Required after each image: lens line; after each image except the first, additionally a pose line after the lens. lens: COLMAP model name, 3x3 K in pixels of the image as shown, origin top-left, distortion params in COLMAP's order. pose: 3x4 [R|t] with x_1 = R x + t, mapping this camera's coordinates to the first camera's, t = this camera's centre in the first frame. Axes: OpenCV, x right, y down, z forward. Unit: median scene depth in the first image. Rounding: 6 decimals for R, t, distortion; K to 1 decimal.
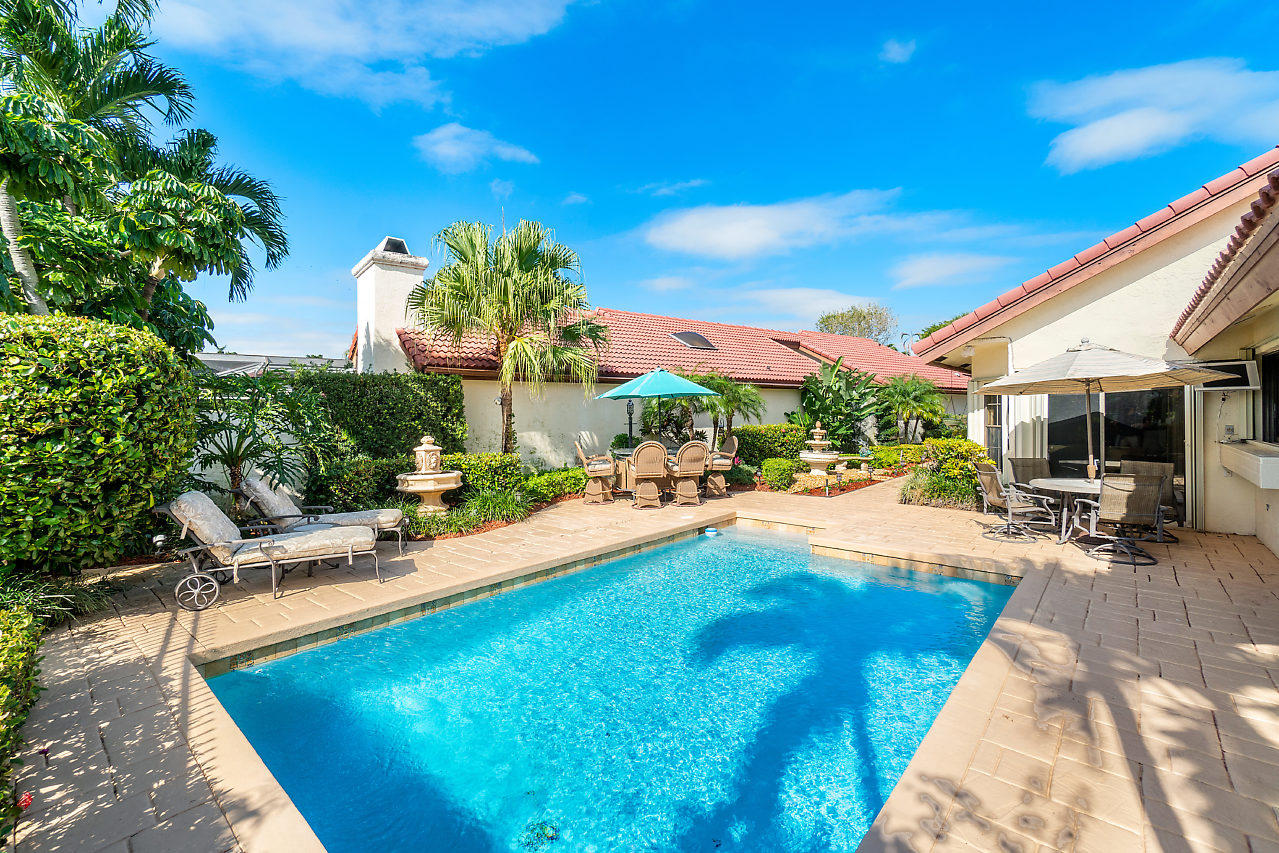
lens RADIAL K [[554.3, 0, 630.7], [0, 554.3, 416.9], [0, 0, 1]] dist [-0.003936, -0.000893]
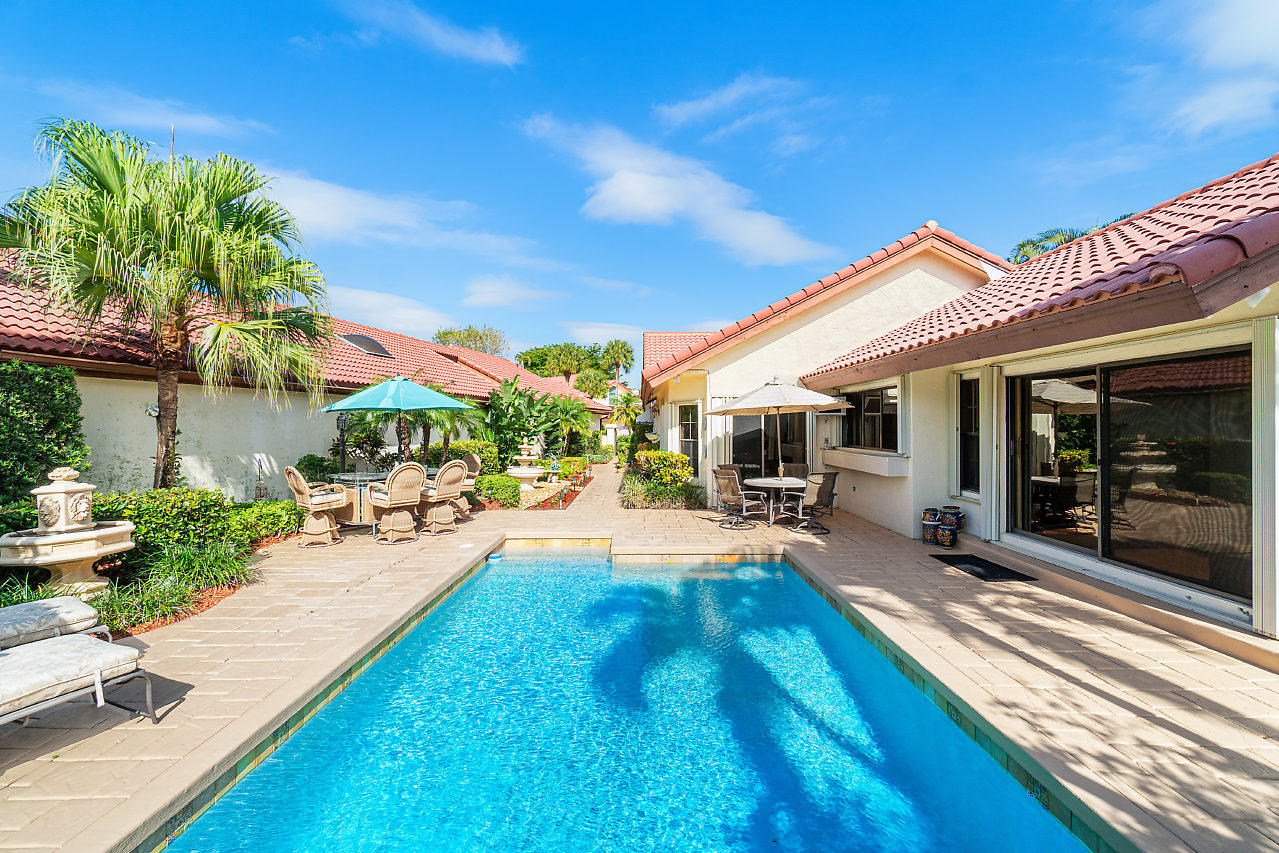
lens RADIAL K [[554.3, 0, 618.2], [0, 554.3, 424.5], [0, 0, 1]] dist [-0.001026, -0.000190]
pose [[0.763613, 0.006373, 0.645643, -0.240056], [0.003018, 0.999905, -0.013440, -0.001681], [-0.645667, 0.012212, 0.763521, 0.126896]]
